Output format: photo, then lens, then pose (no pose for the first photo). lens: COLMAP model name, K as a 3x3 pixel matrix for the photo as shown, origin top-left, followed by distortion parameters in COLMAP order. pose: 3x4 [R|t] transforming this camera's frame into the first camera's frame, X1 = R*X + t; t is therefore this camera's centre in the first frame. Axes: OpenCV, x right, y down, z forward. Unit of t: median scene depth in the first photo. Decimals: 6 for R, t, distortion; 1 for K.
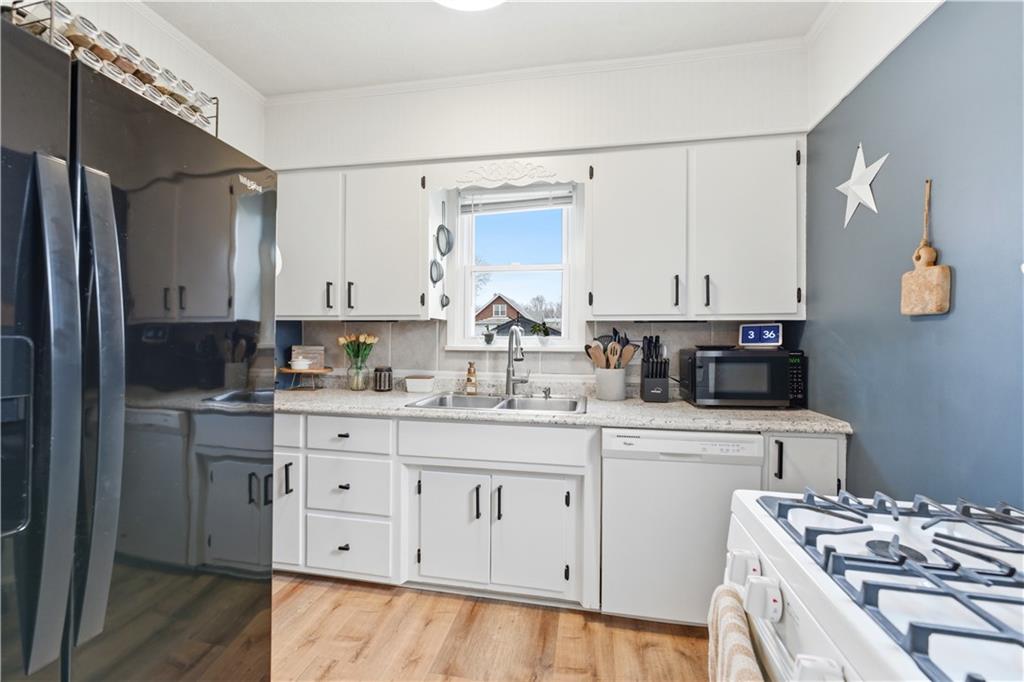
lens RADIAL K [[404.2, 0, 512.0], [0, 404.2, 341.0], [0, 0, 1]] dist [-0.000078, -0.000036]
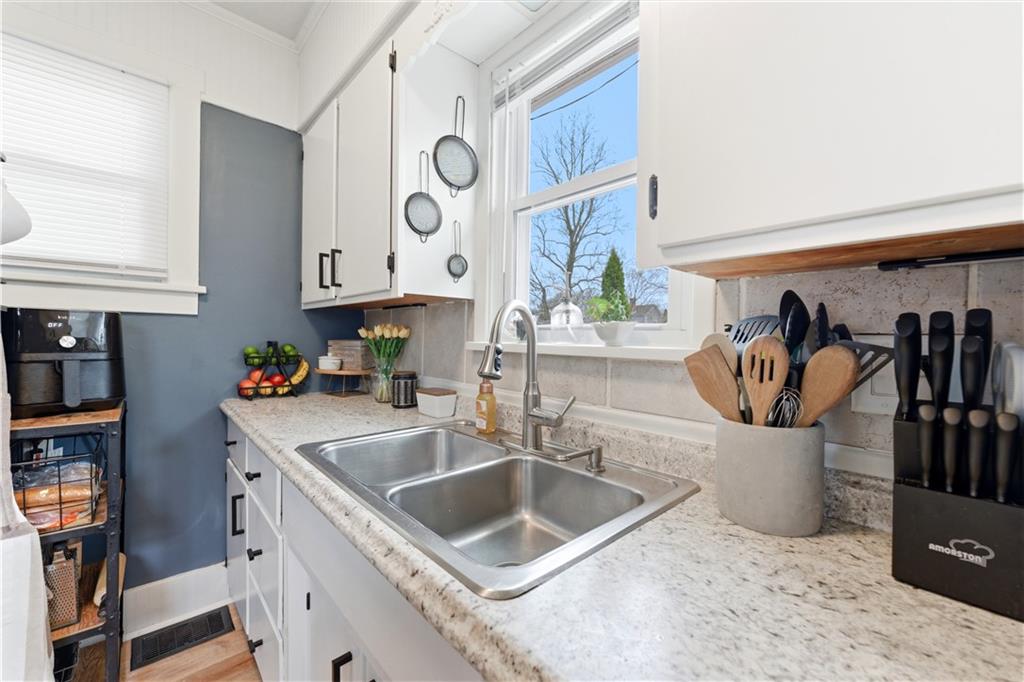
lens RADIAL K [[404.2, 0, 512.0], [0, 404.2, 341.0], [0, 0, 1]] dist [-0.000078, -0.000036]
pose [[0.807878, 0.009937, -0.589266, 0.251041], [-0.003053, 0.999915, 0.012677, 0.002140], [0.589342, -0.008443, 0.807840, 0.589320]]
